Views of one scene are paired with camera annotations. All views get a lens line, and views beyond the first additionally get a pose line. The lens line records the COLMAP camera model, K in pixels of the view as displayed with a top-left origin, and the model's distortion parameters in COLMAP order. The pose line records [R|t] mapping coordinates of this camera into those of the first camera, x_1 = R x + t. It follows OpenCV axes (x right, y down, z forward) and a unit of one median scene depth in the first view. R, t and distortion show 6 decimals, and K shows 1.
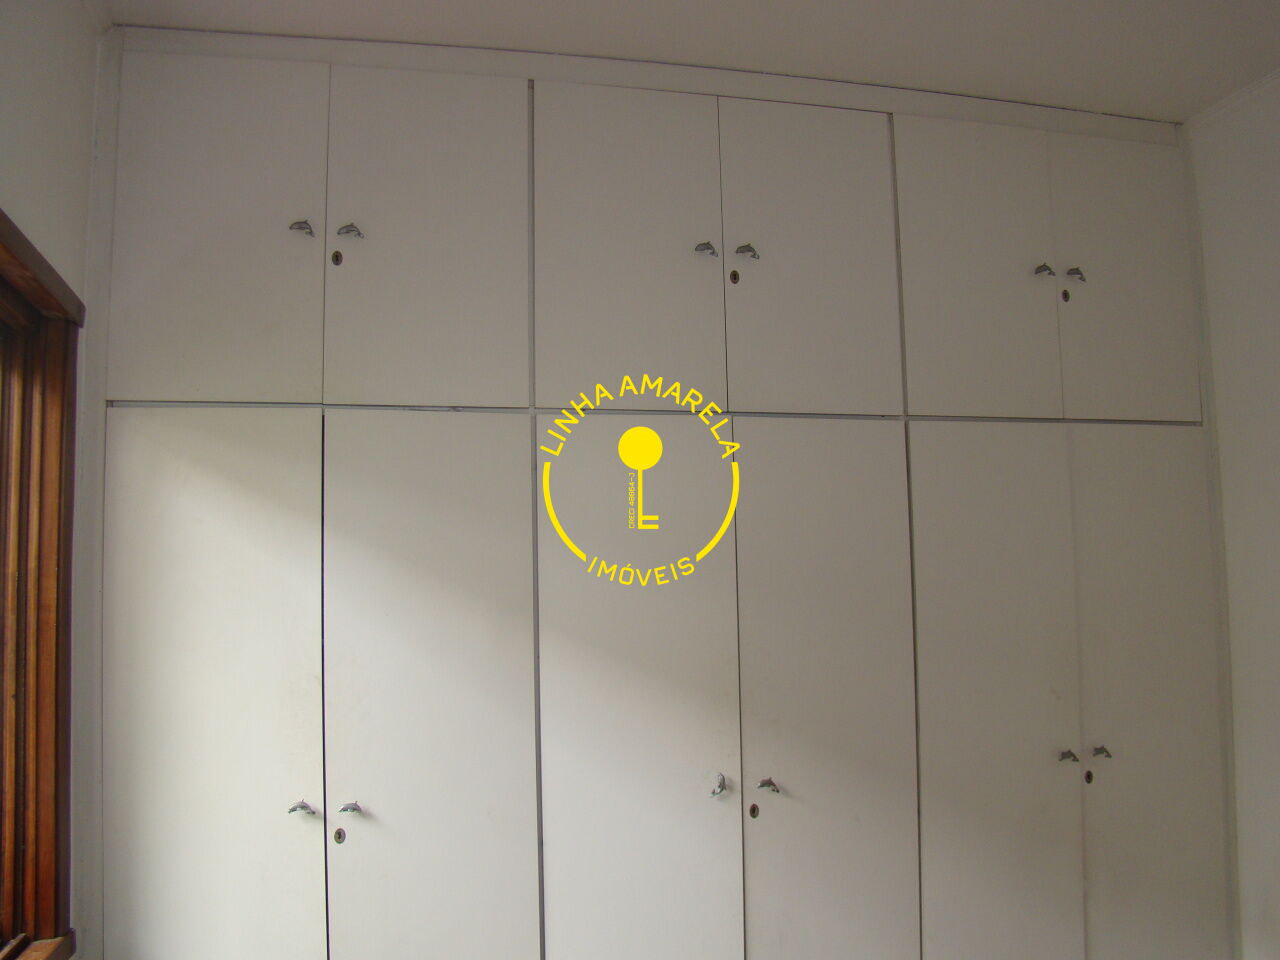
lens RADIAL K [[1181.6, 0, 639.0], [0, 1181.6, 483.7], [0, 0, 1]] dist [-0.115635, 0.000000]
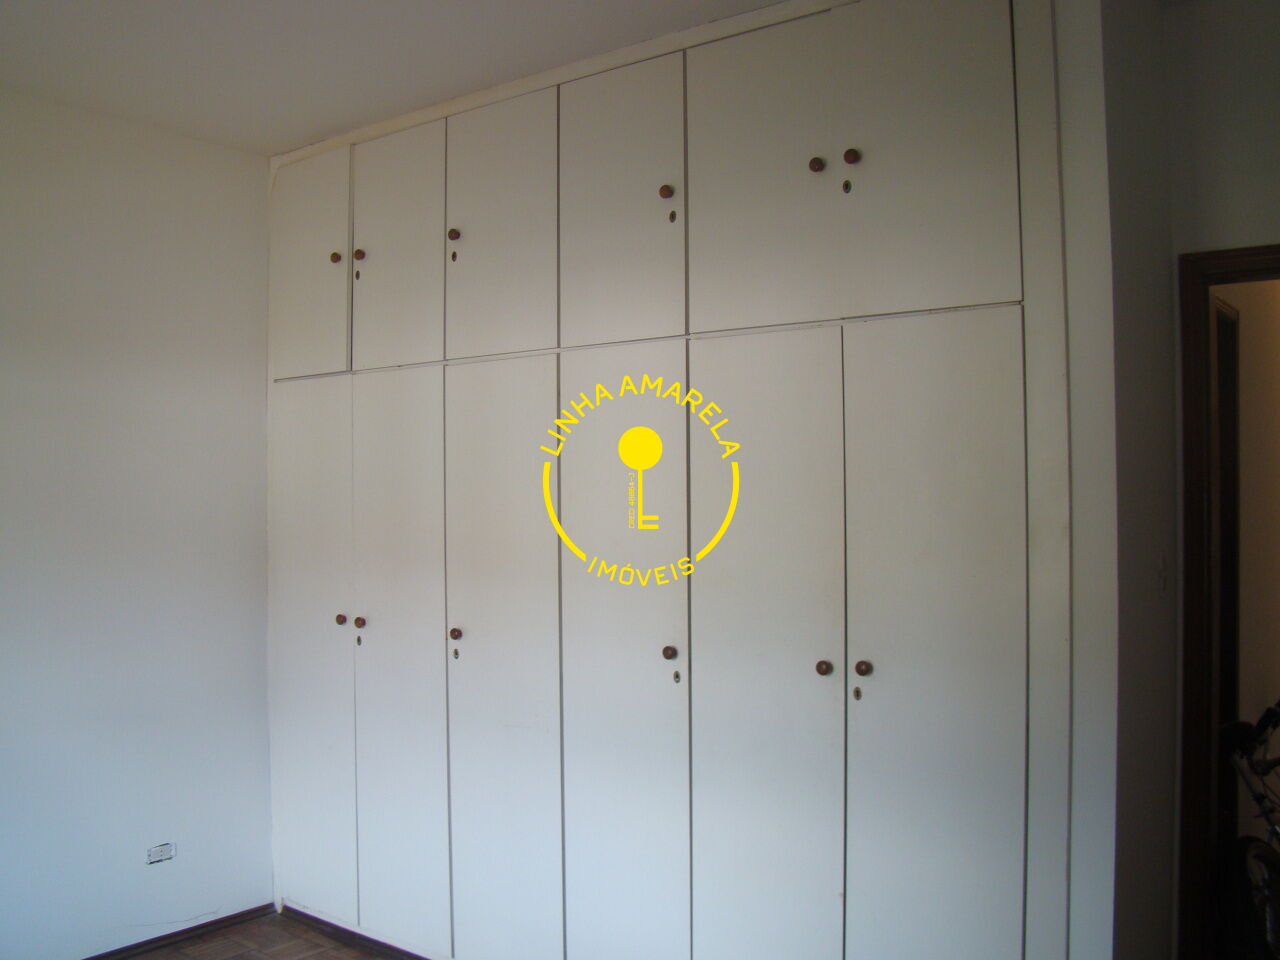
lens RADIAL K [[1181.6, 0, 637.7], [0, 1181.6, 478.2], [0, 0, 1]] dist [-0.115635, 0.000000]
pose [[0.635941, 0.002413, -0.771734, 1.167917], [0.071640, 0.995493, 0.062146, 0.004209], [0.768406, -0.094808, 0.632902, 0.284861]]
